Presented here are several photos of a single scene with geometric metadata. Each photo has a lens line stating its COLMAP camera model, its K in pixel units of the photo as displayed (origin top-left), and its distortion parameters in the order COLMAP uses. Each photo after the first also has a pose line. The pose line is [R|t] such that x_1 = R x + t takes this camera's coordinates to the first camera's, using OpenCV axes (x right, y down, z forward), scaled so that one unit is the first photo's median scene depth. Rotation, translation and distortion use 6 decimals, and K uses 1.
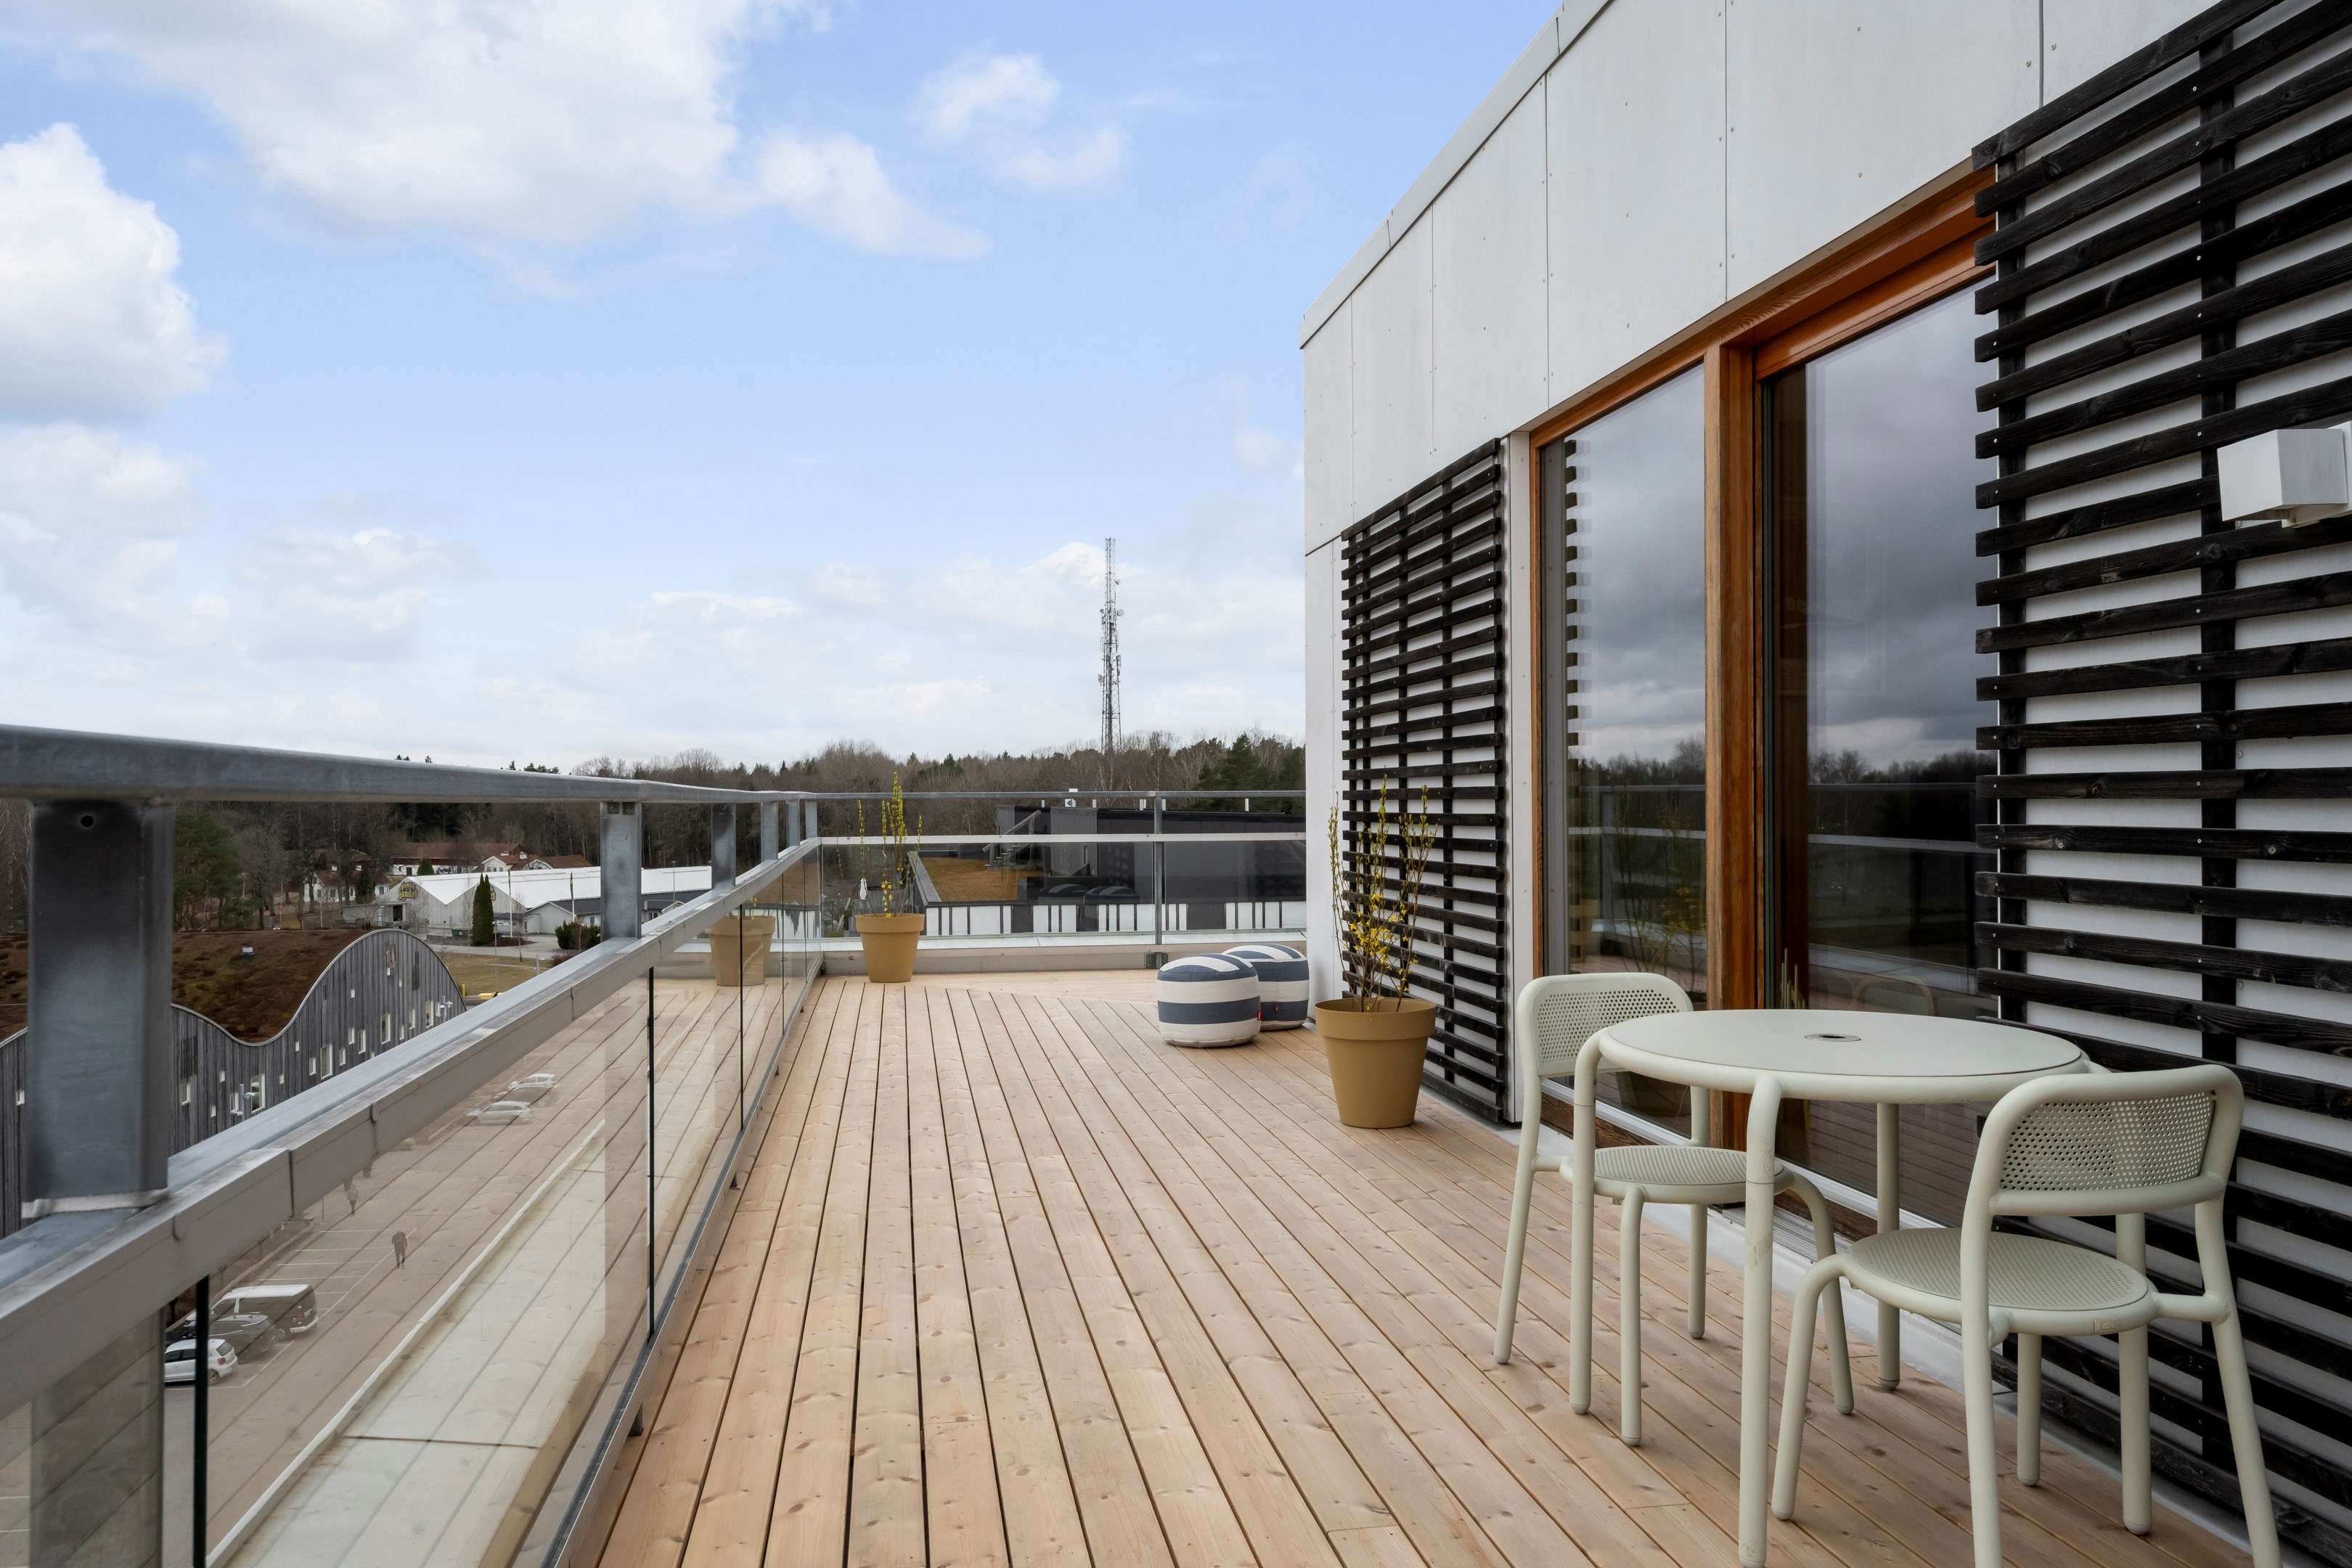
lens RADIAL K [[1678.9, 0, 1175.8], [0, 1678.9, 782.1], [0, 0, 1]] dist [0.000970, -0.000537]
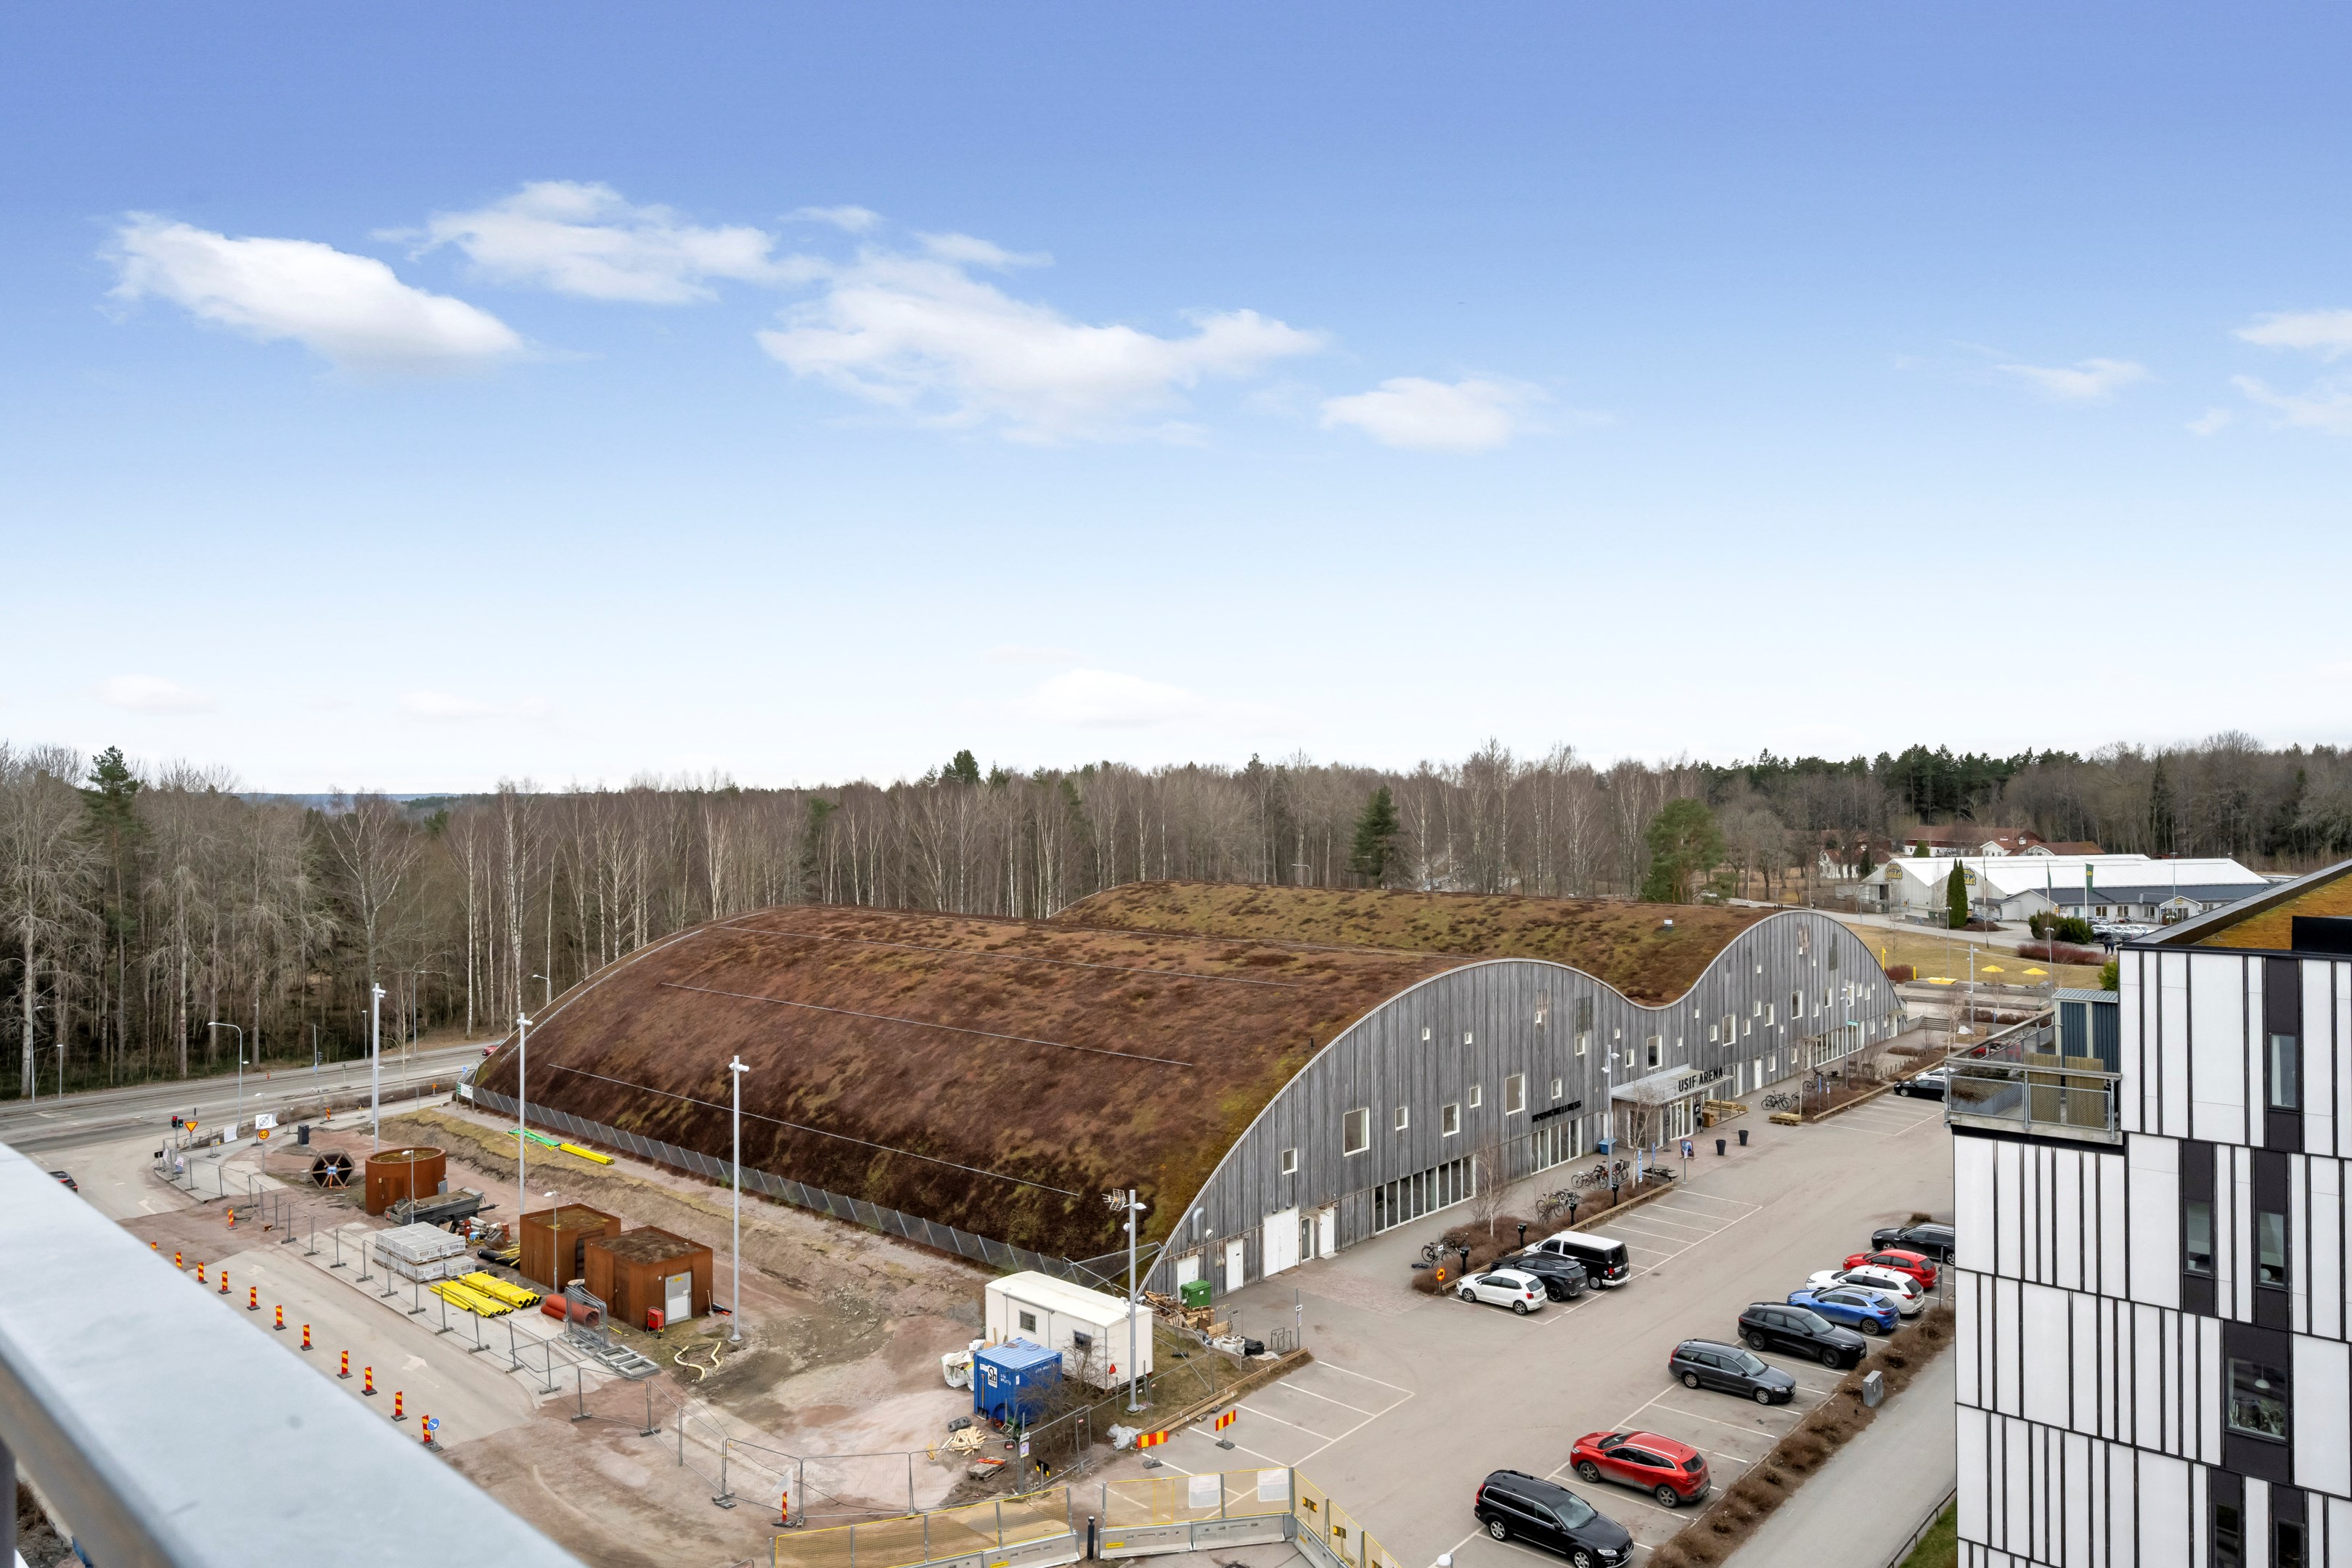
lens RADIAL K [[1510.6, 0, 1181.0], [0, 1510.6, 784.7], [0, 0, 1]] dist [-0.007581, 0.001133]
pose [[0.611652, -0.001498, -0.791126, 0.042417], [0.010288, 0.999929, 0.006061, -0.001581], [0.791060, -0.011847, 0.611623, 0.105367]]
